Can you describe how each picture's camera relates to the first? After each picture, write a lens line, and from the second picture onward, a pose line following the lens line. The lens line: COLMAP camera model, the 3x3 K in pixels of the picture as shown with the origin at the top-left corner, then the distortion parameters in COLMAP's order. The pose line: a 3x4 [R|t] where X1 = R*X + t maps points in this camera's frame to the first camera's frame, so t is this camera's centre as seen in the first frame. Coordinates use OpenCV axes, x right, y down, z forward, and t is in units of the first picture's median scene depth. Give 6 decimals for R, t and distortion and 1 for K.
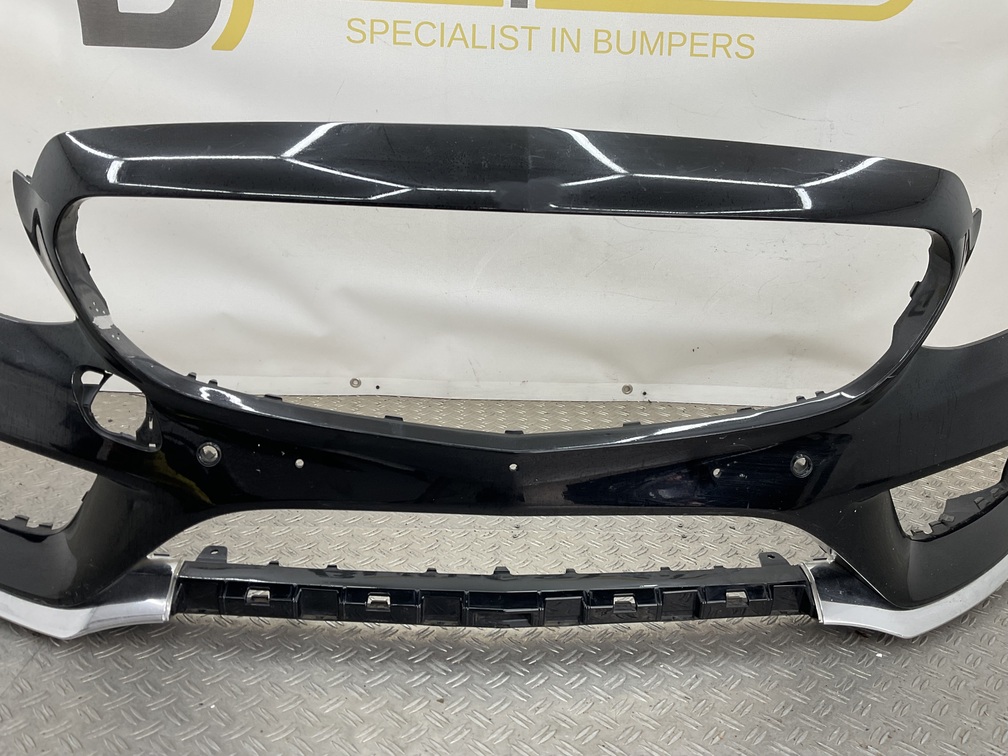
lens RADIAL K [[824.9, 0, 501.2], [0, 824.9, 376.6], [0, 0, 1]] dist [0.123463, -0.252508]
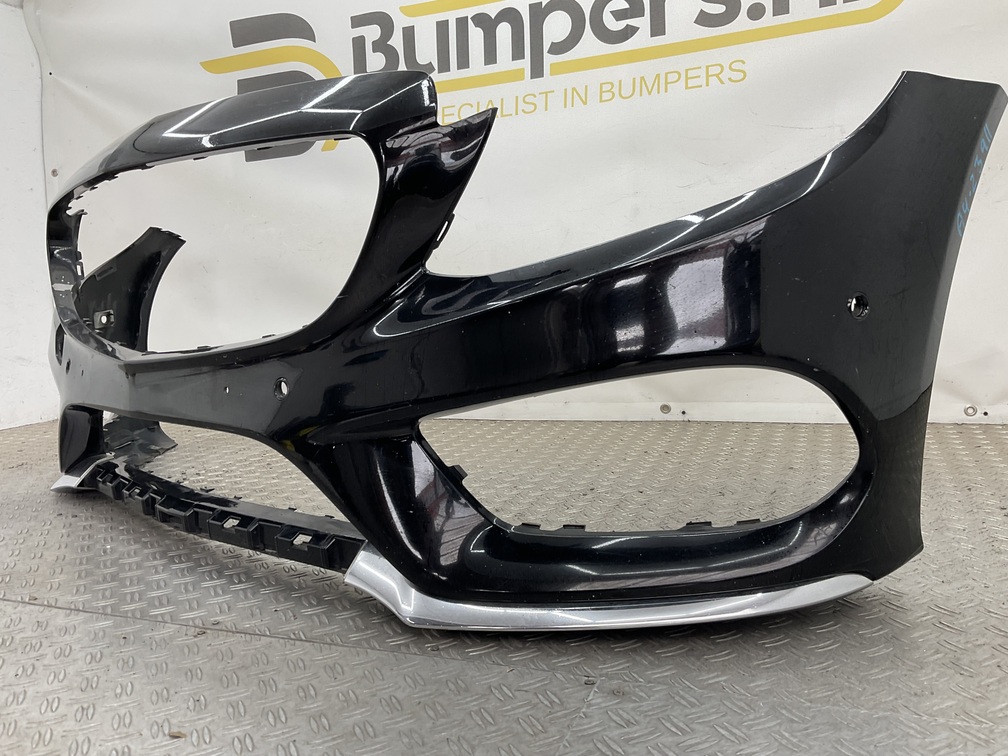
lens RADIAL K [[831.7, 0, 504.0], [0, 831.7, 378.0], [0, 0, 1]] dist [0.067362, -0.124357]
pose [[0.910254, -0.043993, -0.411706, 0.713991], [-0.030139, 0.984662, -0.171852, 0.289953], [0.412952, 0.168838, 0.894966, -0.012839]]
